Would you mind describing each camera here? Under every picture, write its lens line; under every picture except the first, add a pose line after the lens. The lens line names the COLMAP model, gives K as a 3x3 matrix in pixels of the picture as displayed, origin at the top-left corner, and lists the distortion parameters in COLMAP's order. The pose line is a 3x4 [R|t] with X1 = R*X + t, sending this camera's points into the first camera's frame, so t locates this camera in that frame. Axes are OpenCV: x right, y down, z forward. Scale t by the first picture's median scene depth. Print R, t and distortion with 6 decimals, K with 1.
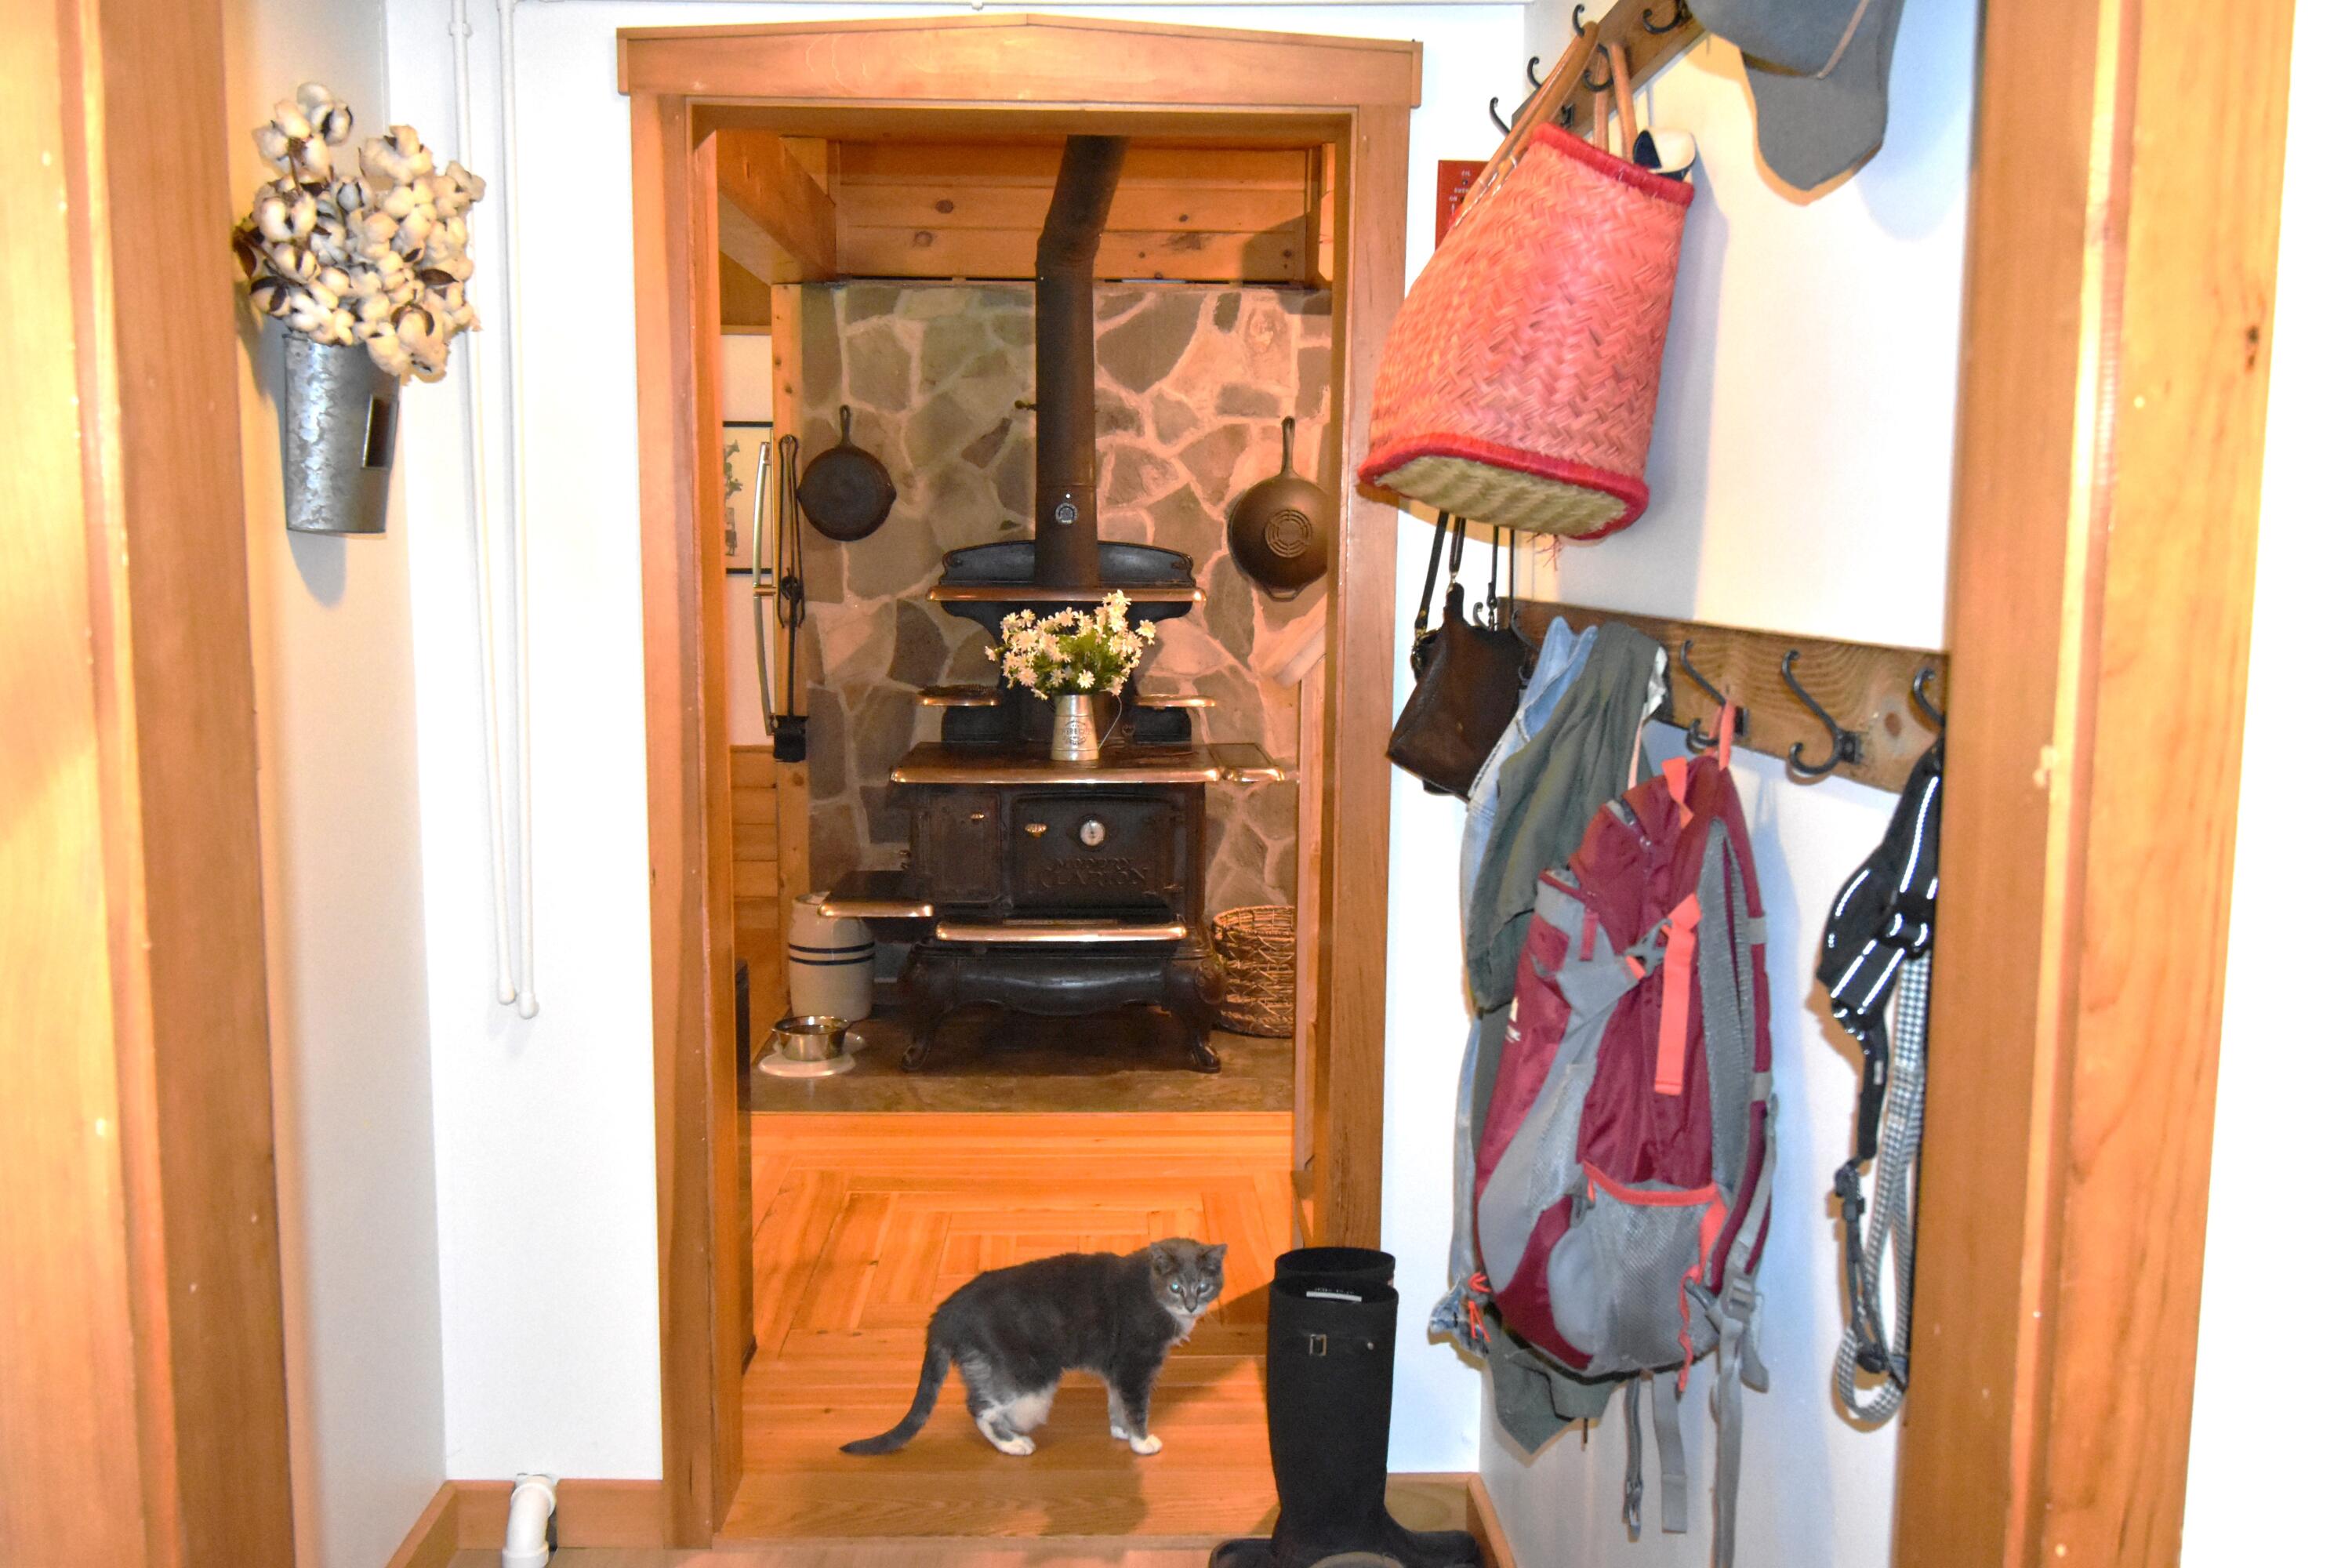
lens RADIAL K [[1896.2, 0, 1176.0], [0, 1896.2, 784.0], [0, 0, 1]] dist [0.004557, 0.005738]
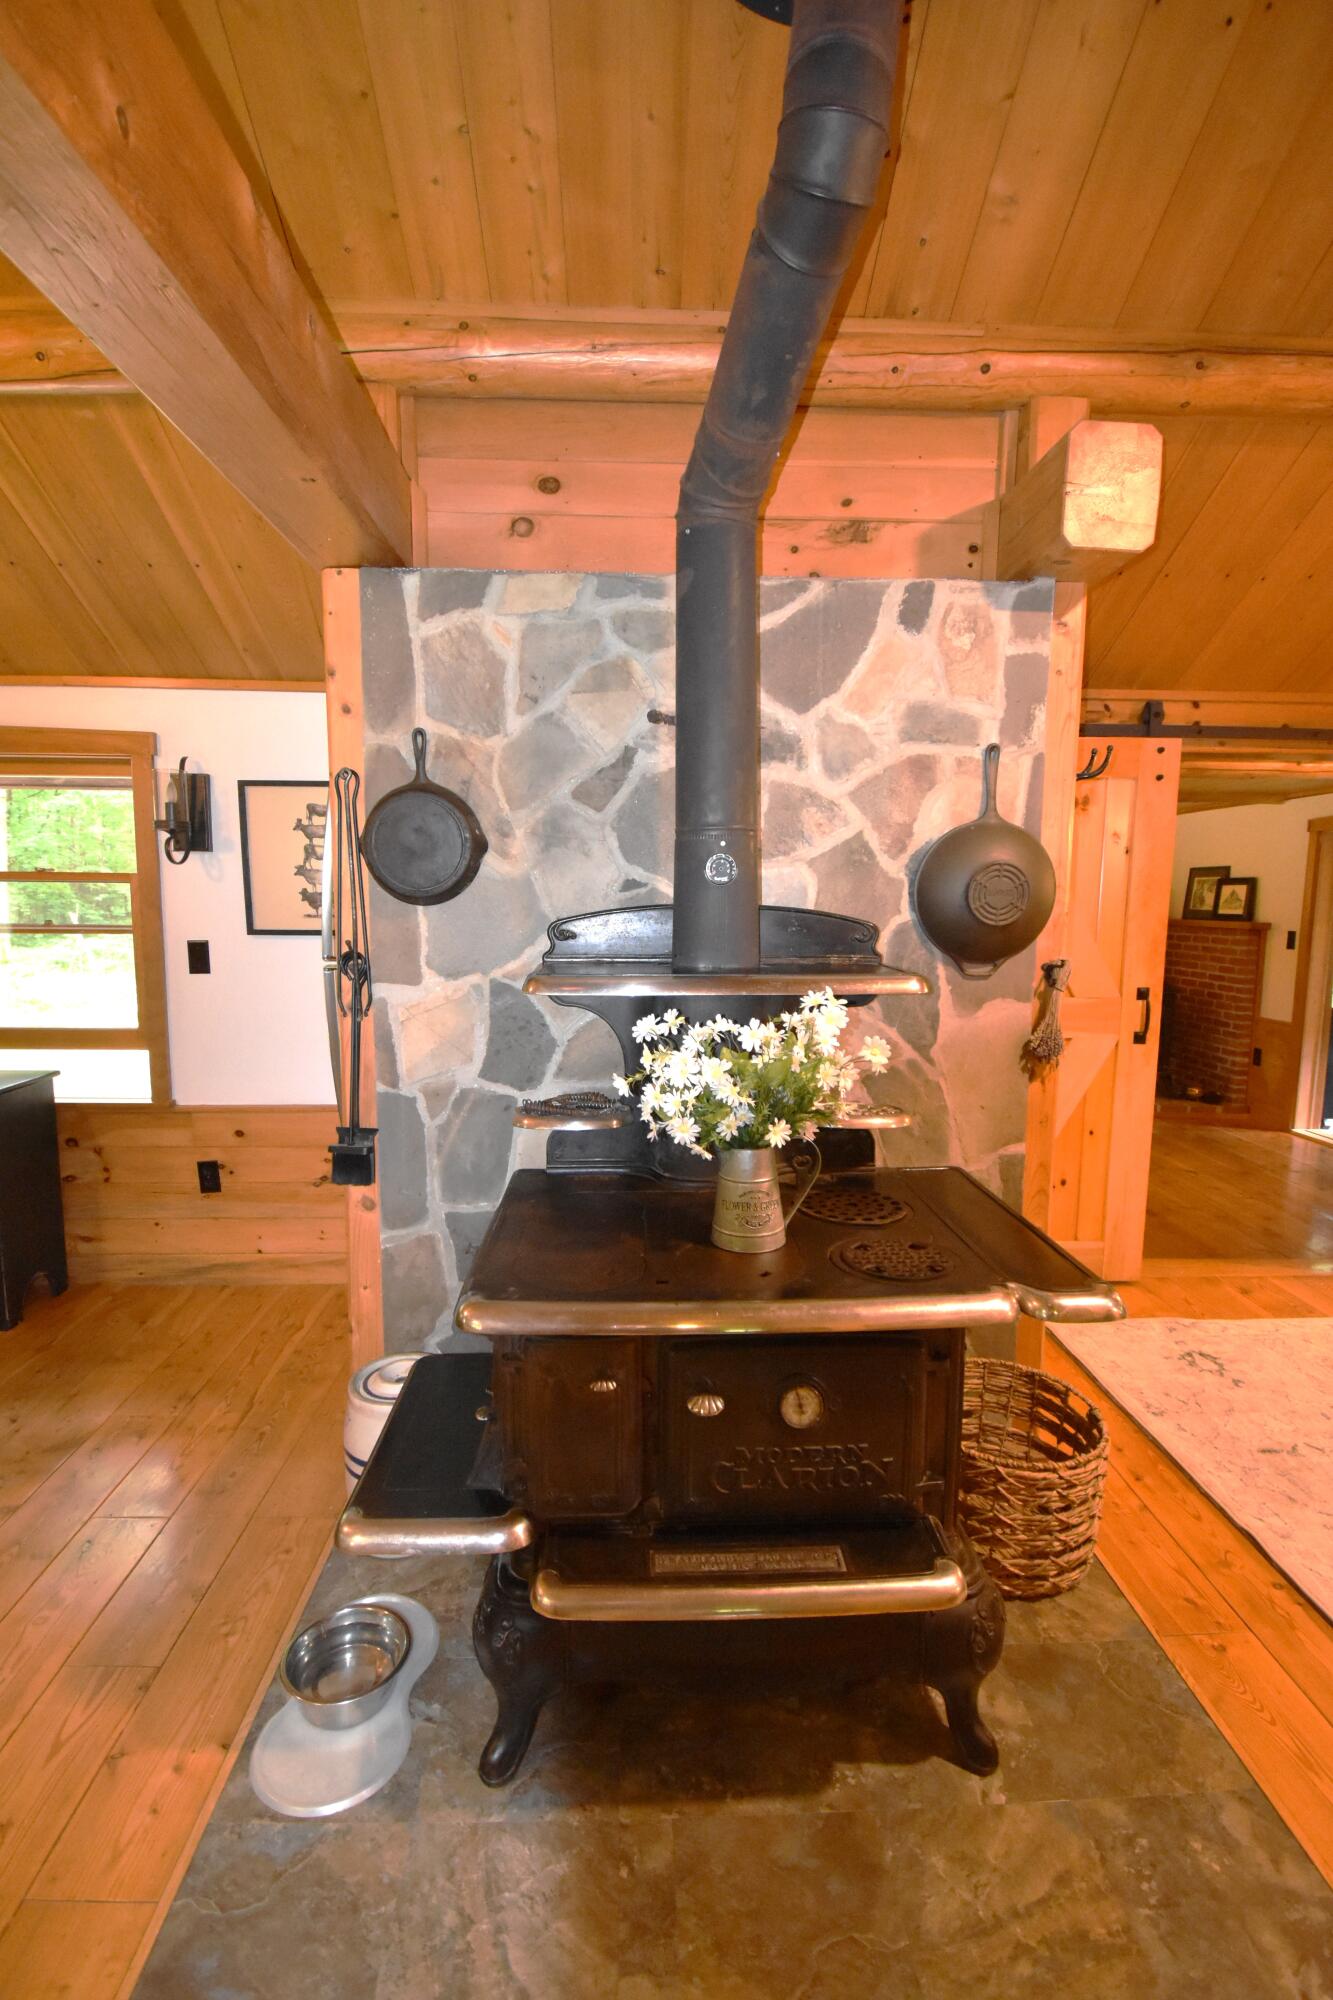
lens RADIAL K [[909.6, 0, 668.9], [0, 909.6, 1006.2], [0, 0, 1]] dist [0.001456, -0.000015]
pose [[0.999992, -0.003394, 0.001947, -0.074722], [0.003403, 0.999984, -0.004491, -0.085510], [-0.001932, 0.004497, 0.999988, 0.631126]]
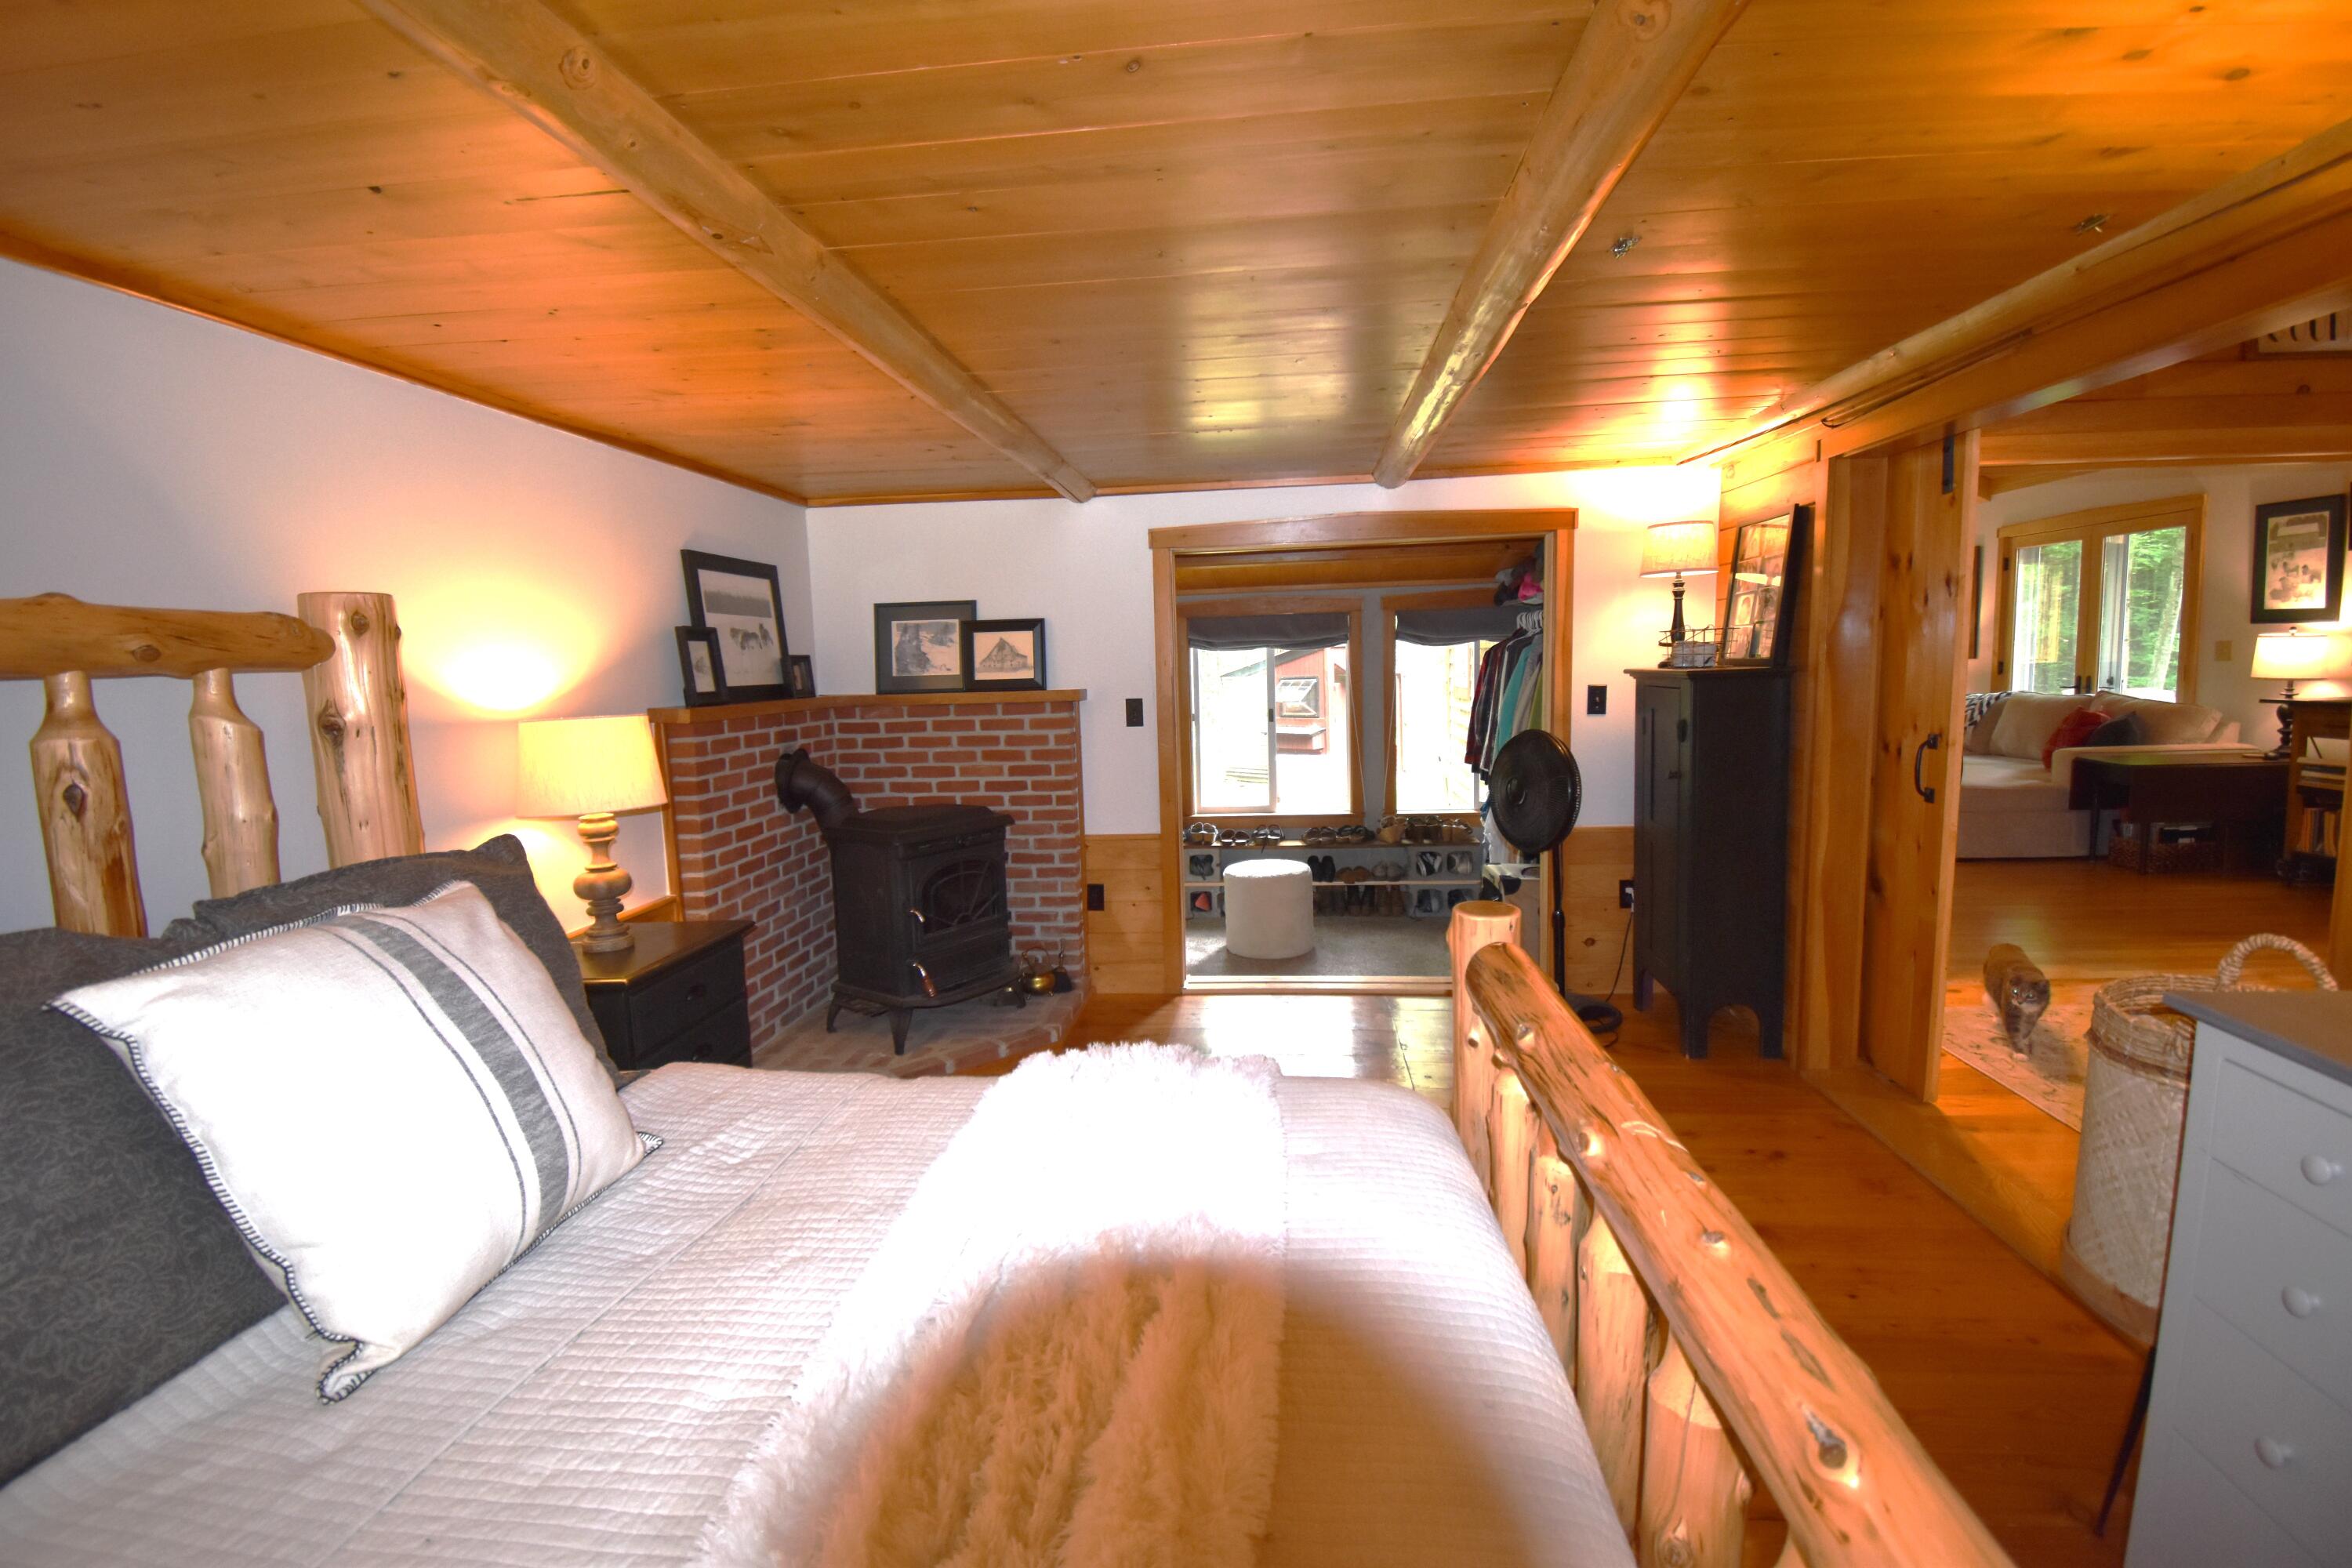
lens RADIAL K [[1064.8, 0, 1184.5], [0, 1064.8, 773.9], [0, 0, 1]] dist [0.000215, -0.000340]
pose [[0.118015, -0.118908, 0.985867, -0.099357], [0.154891, 0.982857, 0.100003, -0.117149], [-0.980857, 0.140900, 0.134410, 0.897983]]
